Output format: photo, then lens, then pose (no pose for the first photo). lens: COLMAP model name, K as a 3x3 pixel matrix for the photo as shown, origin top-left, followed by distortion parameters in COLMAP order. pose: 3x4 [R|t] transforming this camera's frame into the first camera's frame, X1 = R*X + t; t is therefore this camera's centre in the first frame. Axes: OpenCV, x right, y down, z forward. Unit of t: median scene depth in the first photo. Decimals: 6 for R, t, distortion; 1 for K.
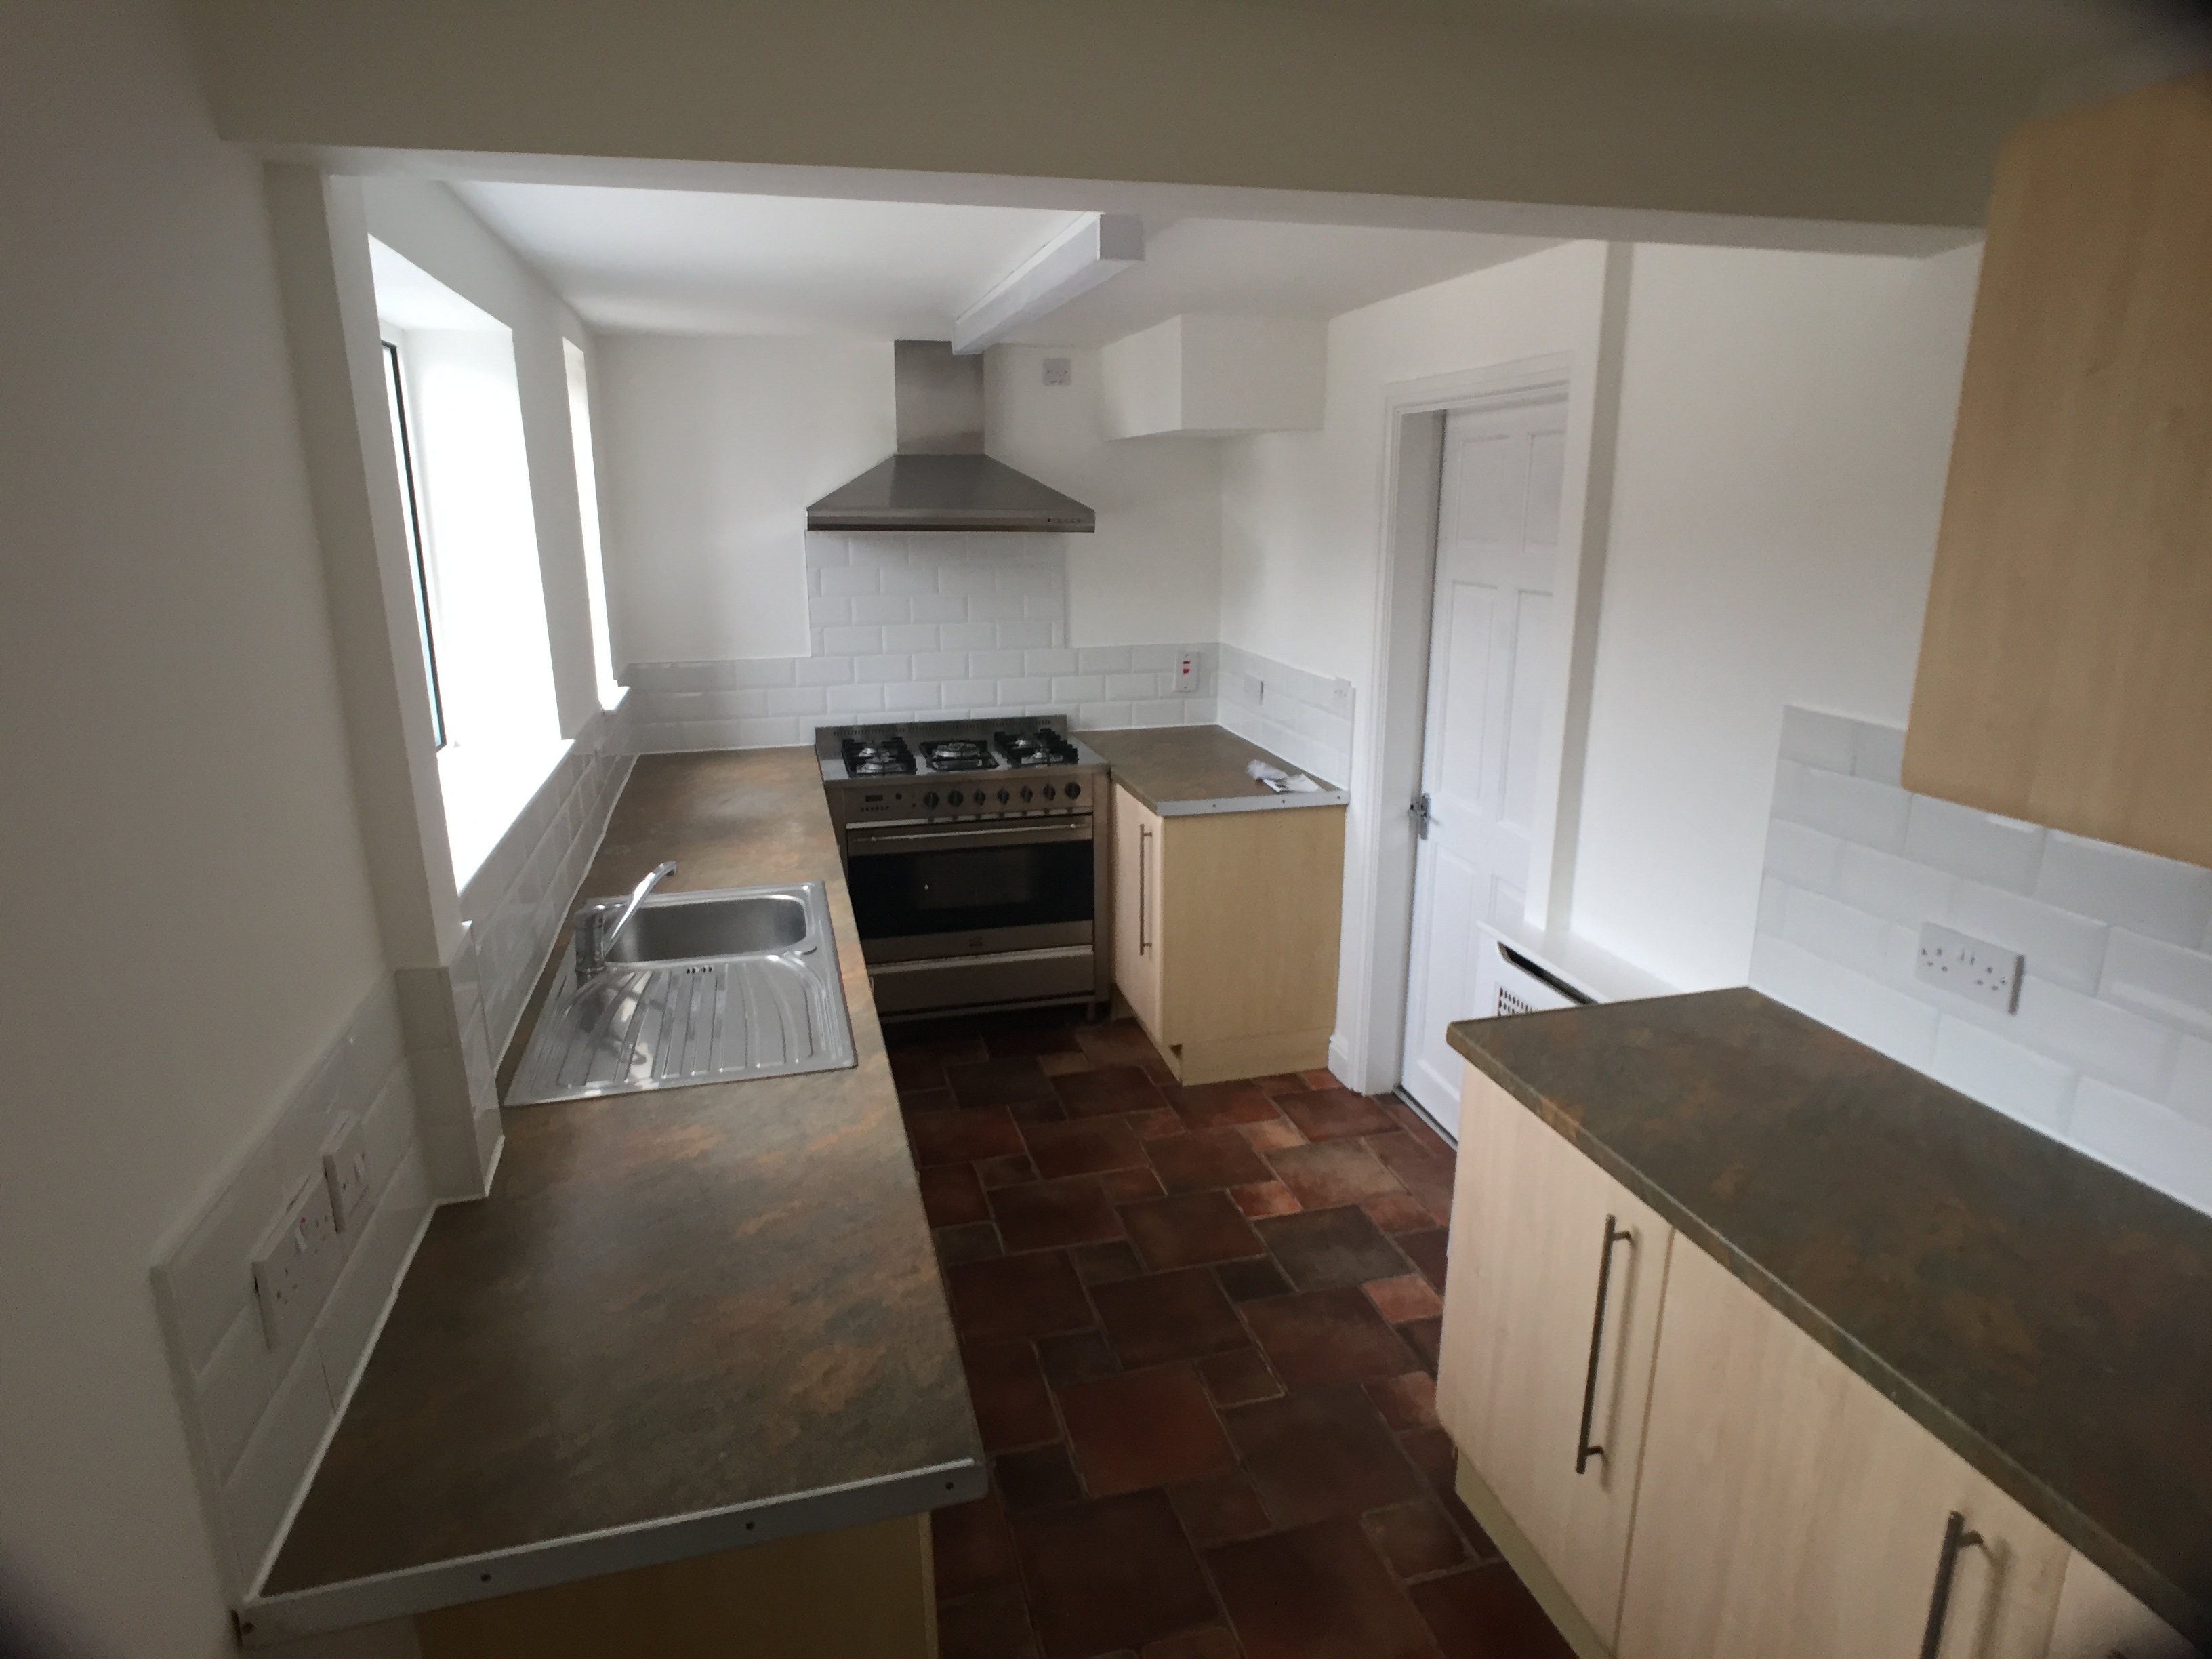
lens RADIAL K [[1236.9, 0, 1082.3], [0, 1236.9, 805.8], [0, 0, 1]] dist [-0.066066, 0.040793]
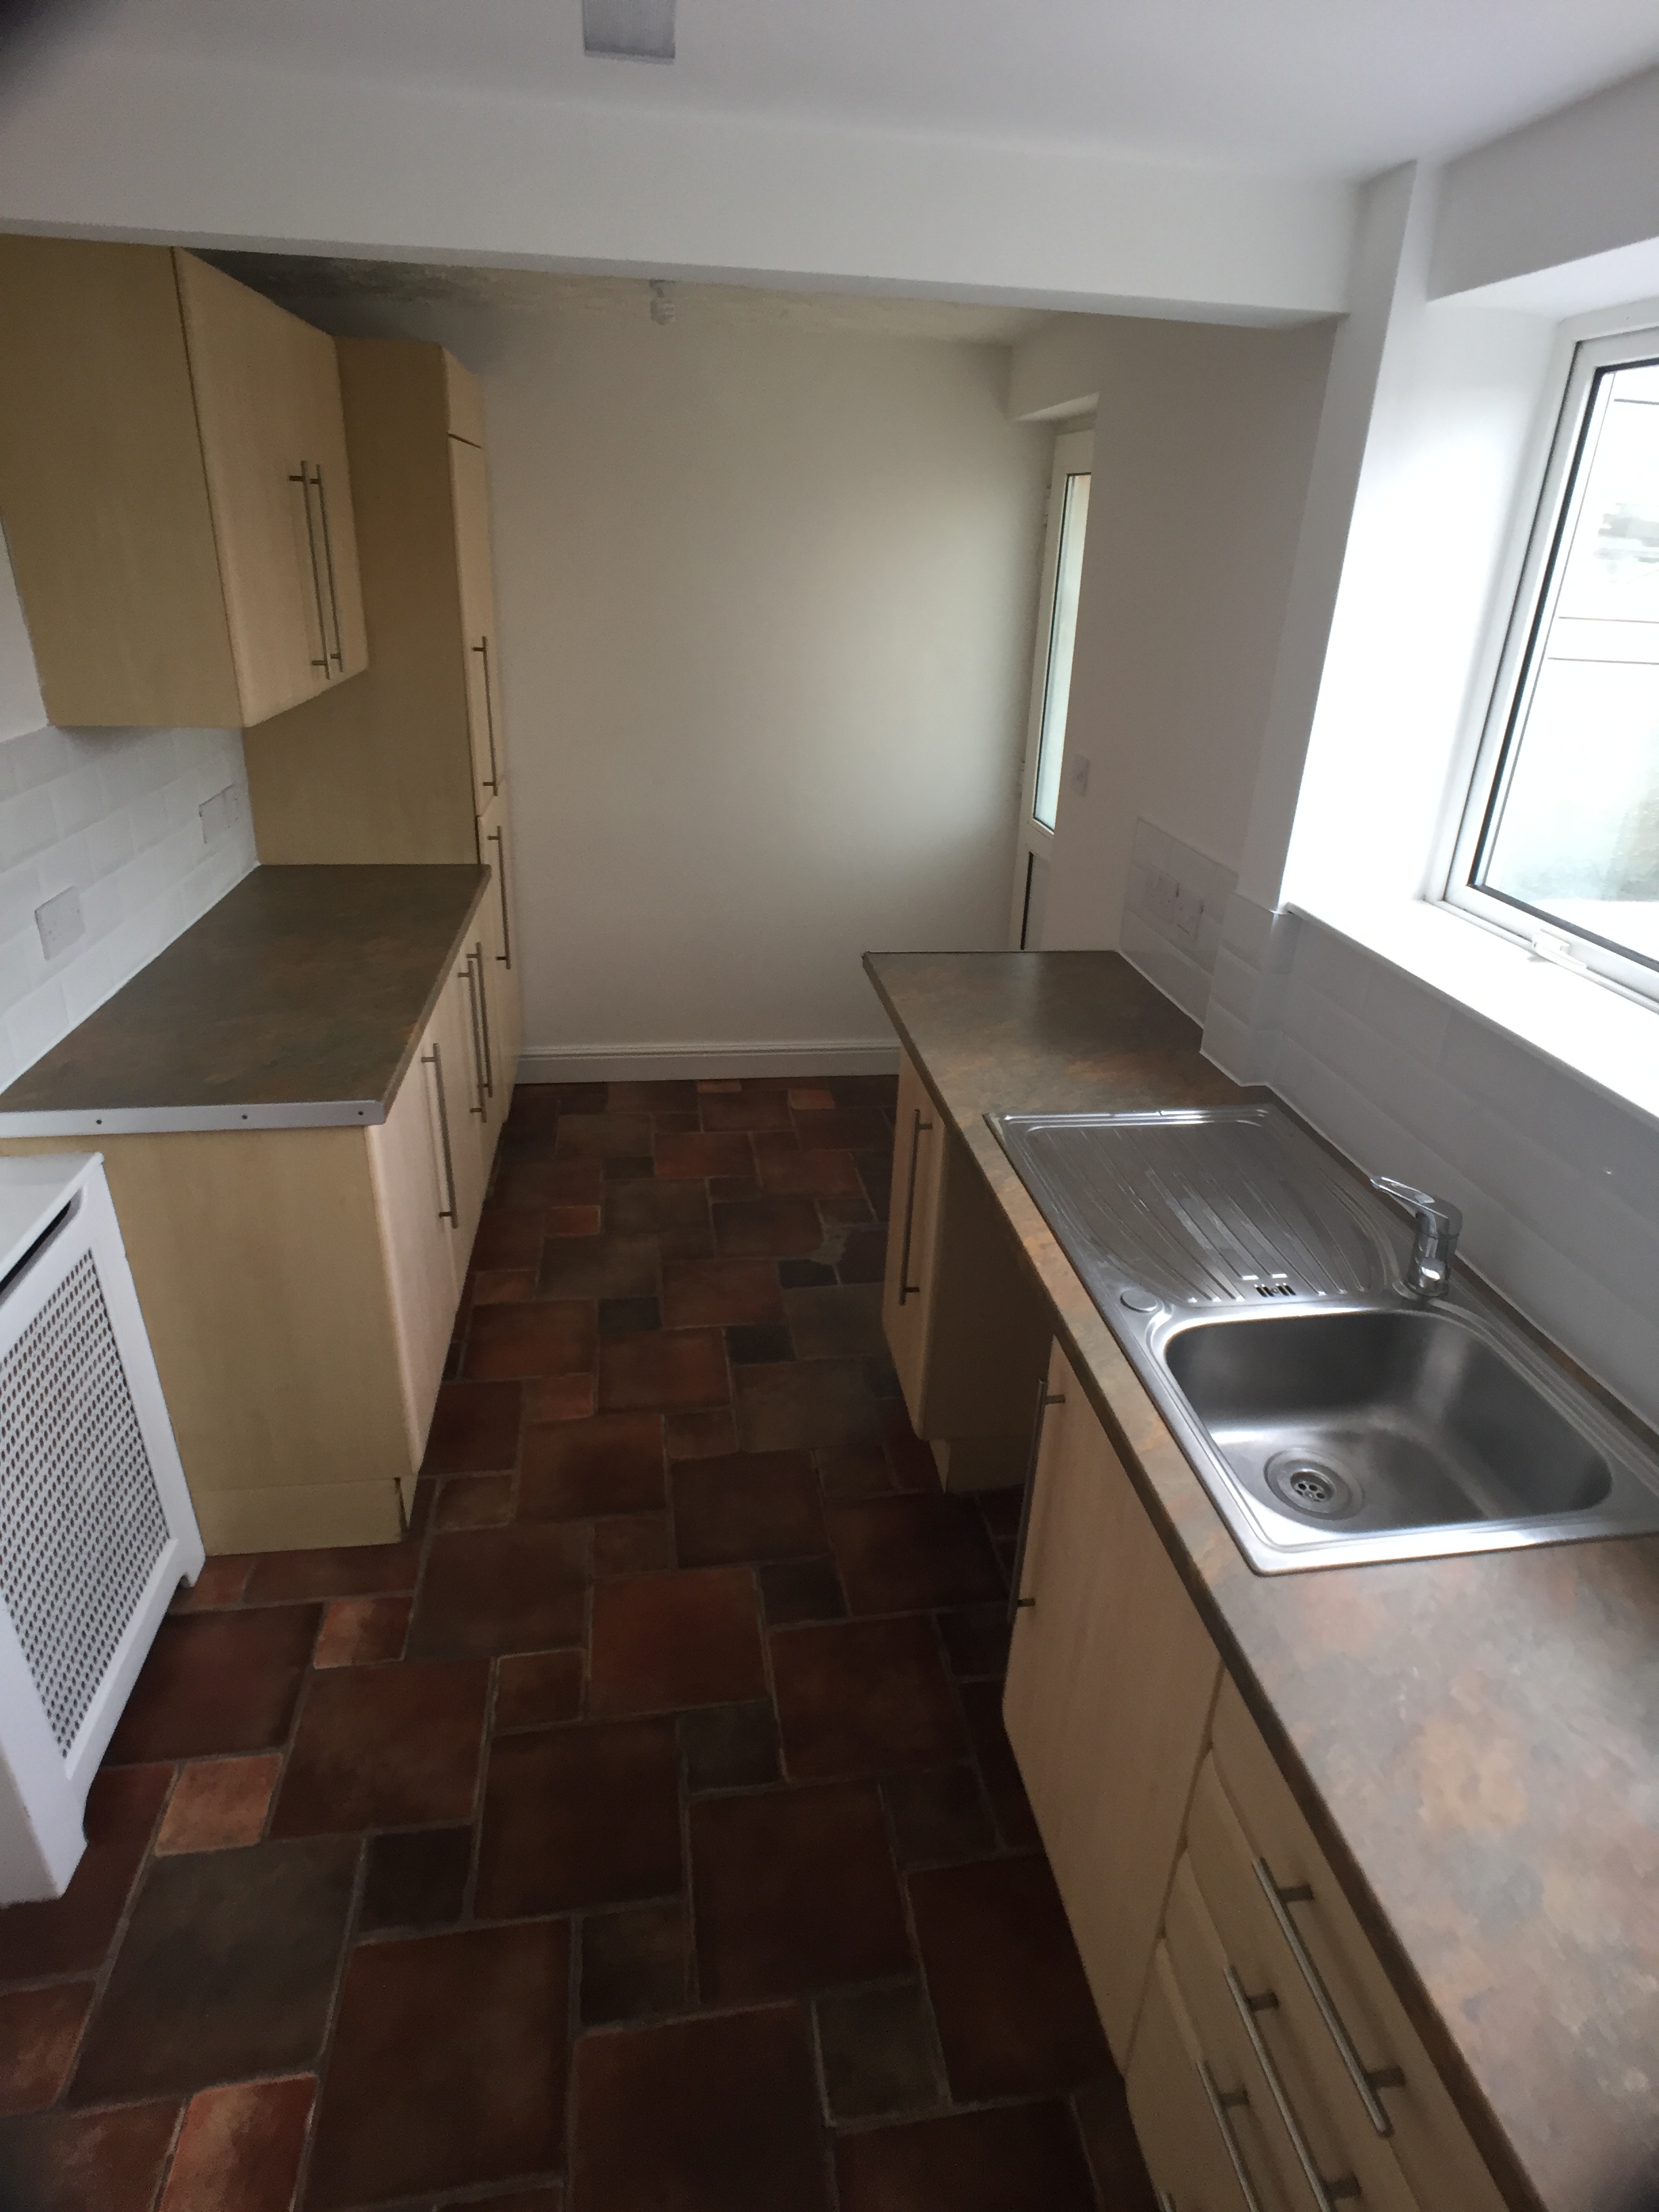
lens RADIAL K [[1236.9, 0, 857.0], [0, 1236.9, 1094.6], [0, 0, 1]] dist [-0.066066, 0.040793]
pose [[-0.995700, -0.069502, 0.061241, -0.085242], [-0.016909, 0.786368, 0.617527, -0.281491], [-0.091077, 0.613836, -0.784162, 1.123707]]
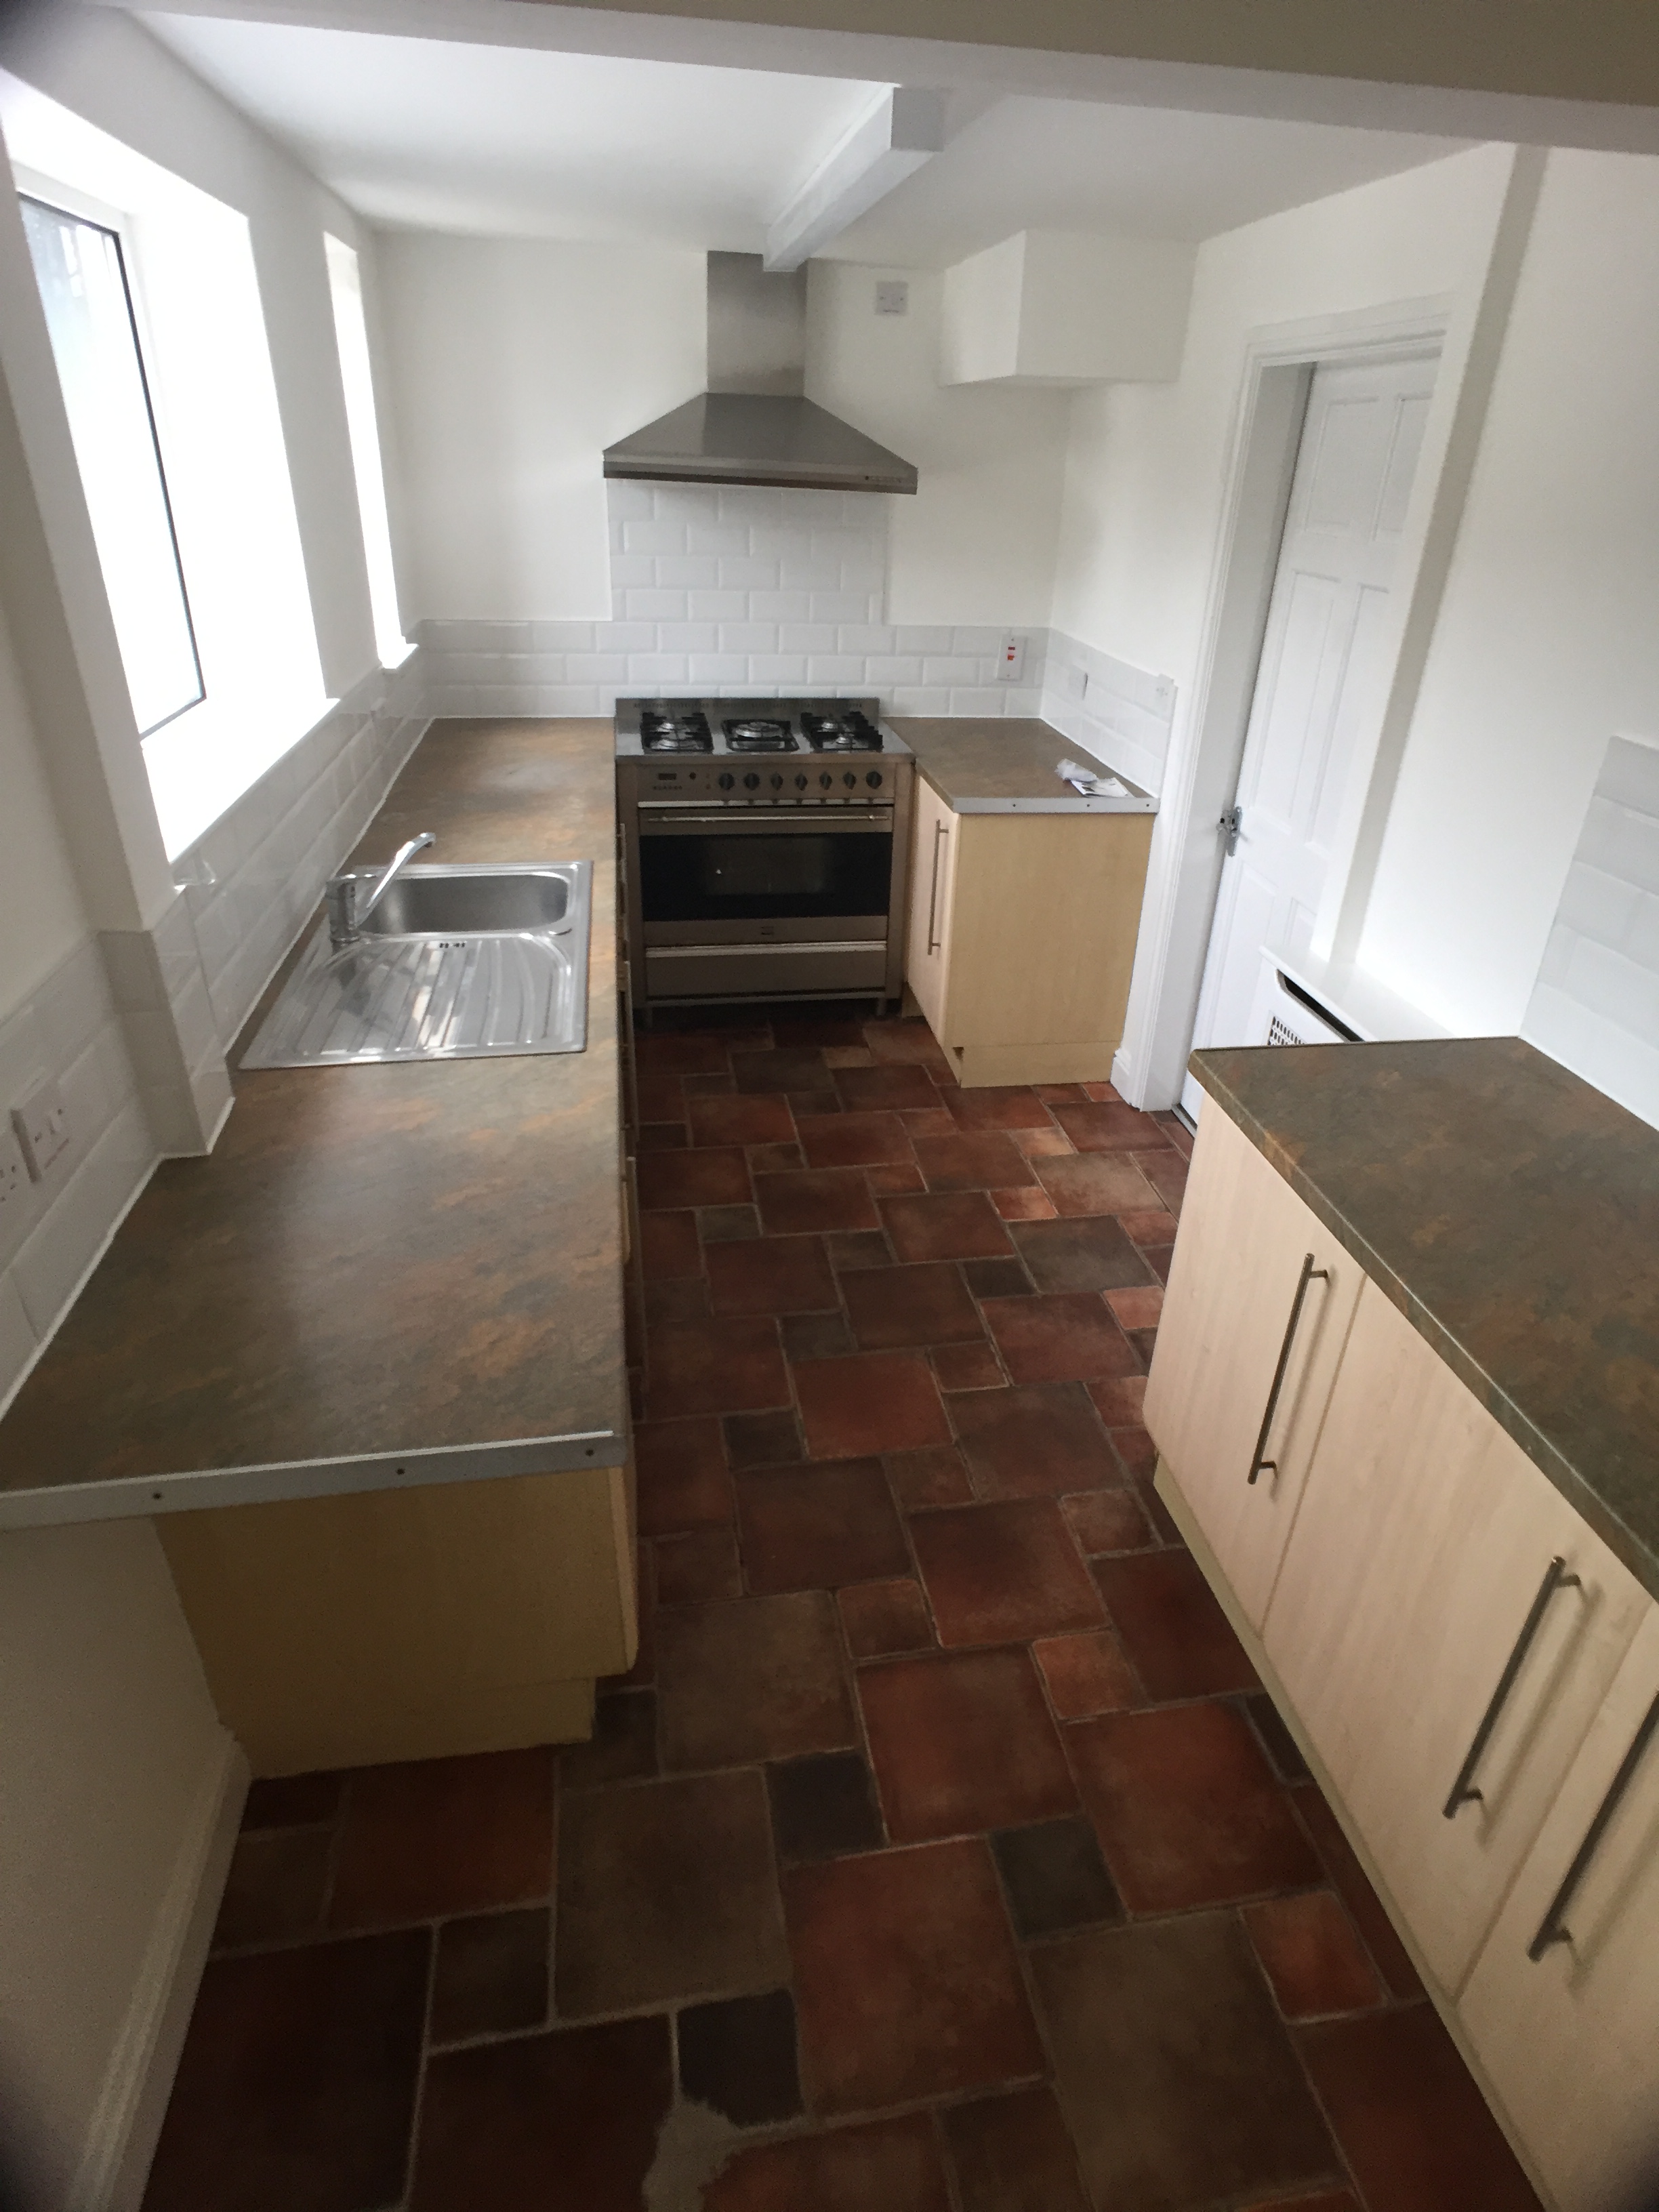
lens RADIAL K [[1236.9, 0, 857.0], [0, 1236.9, 1094.6], [0, 0, 1]] dist [-0.066066, 0.040793]
pose [[0.996440, 0.071067, -0.045355, 0.053460], [-0.058241, 0.969237, 0.239140, -0.004525], [0.060955, -0.235647, 0.969925, 0.017813]]
